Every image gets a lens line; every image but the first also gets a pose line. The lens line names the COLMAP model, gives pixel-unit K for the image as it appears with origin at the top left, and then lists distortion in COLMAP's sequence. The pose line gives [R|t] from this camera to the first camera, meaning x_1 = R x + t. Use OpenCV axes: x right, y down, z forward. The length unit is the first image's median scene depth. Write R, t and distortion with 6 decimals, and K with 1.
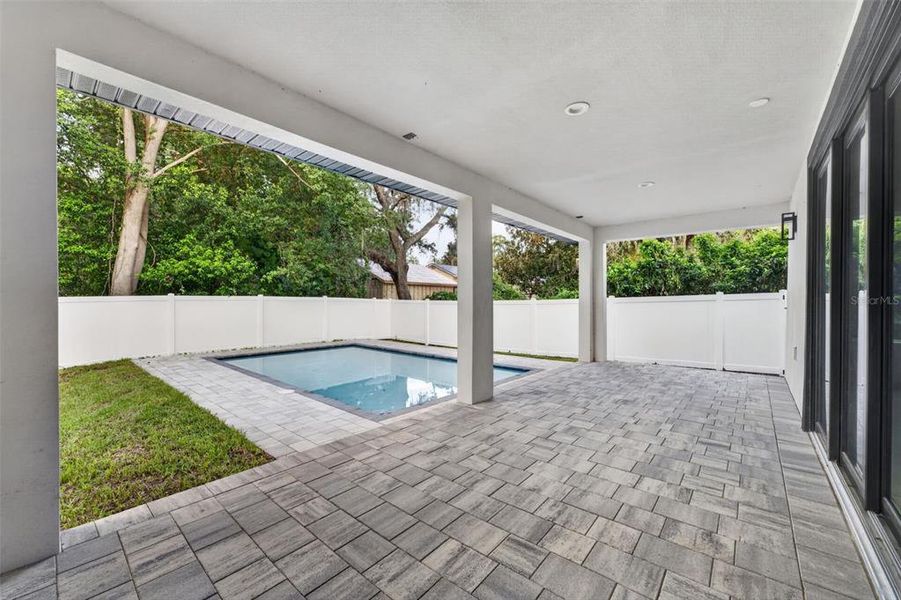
lens RADIAL K [[357.5, 0, 447.8], [0, 357.5, 301.6], [0, 0, 1]] dist [0.000620, 0.006210]
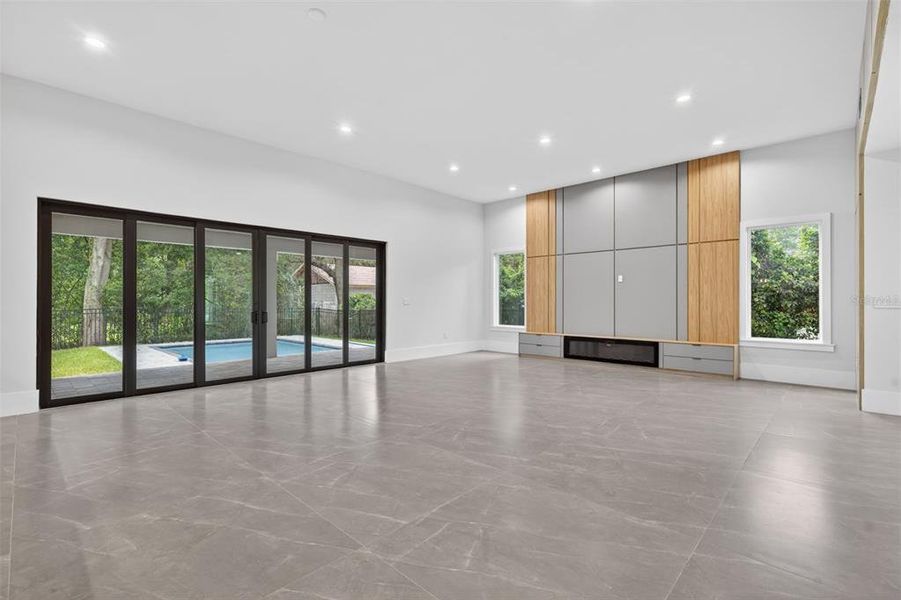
lens RADIAL K [[409.0, 0, 450.5], [0, 409.0, 300.0], [0, 0, 1]] dist [0.016262, -0.000335]
pose [[0.998867, -0.005797, -0.047244, 1.289283], [0.005605, 0.999975, -0.004200, -0.013605], [0.047267, 0.003931, 0.998875, -1.235394]]
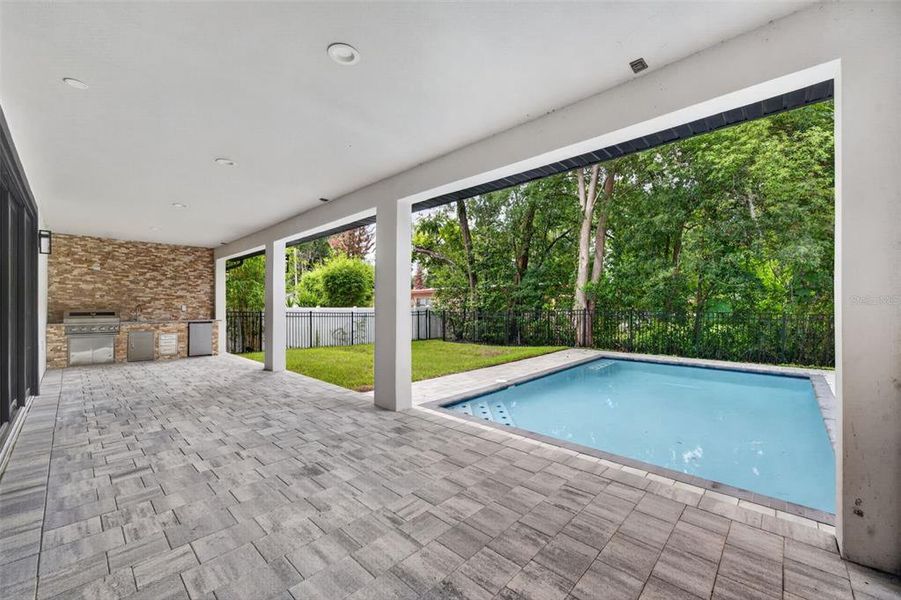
lens RADIAL K [[356.1, 0, 450.9], [0, 356.1, 302.6], [0, 0, 1]] dist [0.001202, -0.000225]
pose [[-0.044813, -0.009294, -0.998952, 1.283978], [-0.000131, 0.999957, -0.009298, -0.000011], [0.998995, -0.000285, -0.044812, 1.481888]]
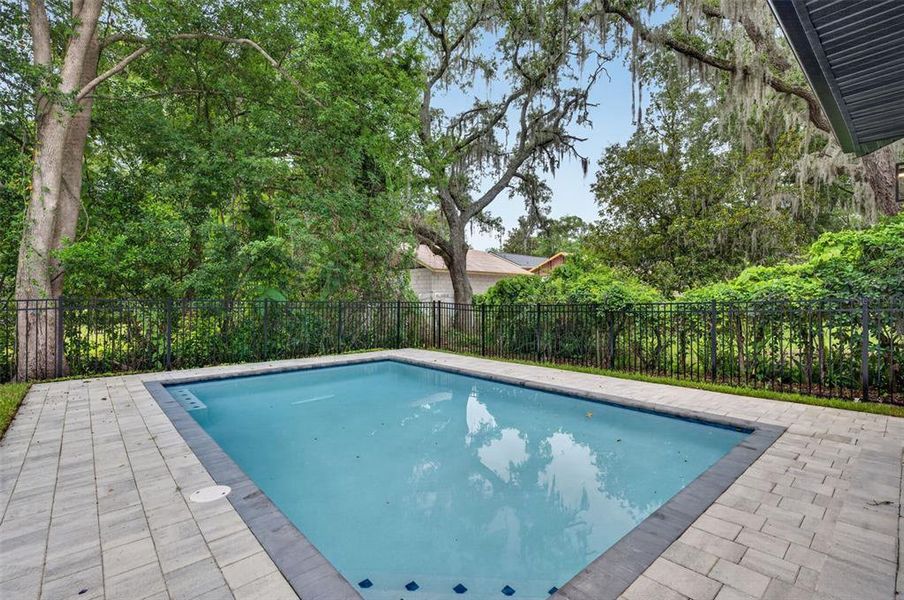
lens RADIAL K [[410.4, 0, 452.0], [0, 410.4, 300.0], [0, 0, 1]] dist [0.016262, -0.000335]
pose [[0.991737, -0.006730, -0.128111, -0.182427], [0.006601, 0.999977, -0.001433, 0.049242], [0.128118, 0.000576, 0.991759, 0.897037]]
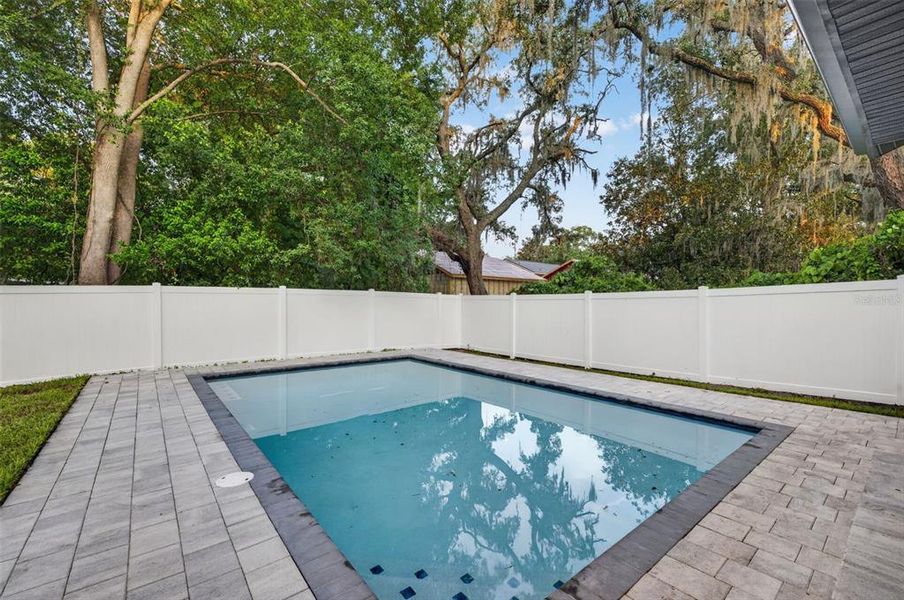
lens RADIAL K [[377.0, 0, 451.8], [0, 377.0, 307.9], [0, 0, 1]] dist [-0.001240, 0.007647]
pose [[0.984375, -0.001963, -0.176076, -0.169596], [0.003330, 0.999967, 0.007470, 0.061080], [0.176055, -0.007940, 0.984348, 0.947928]]
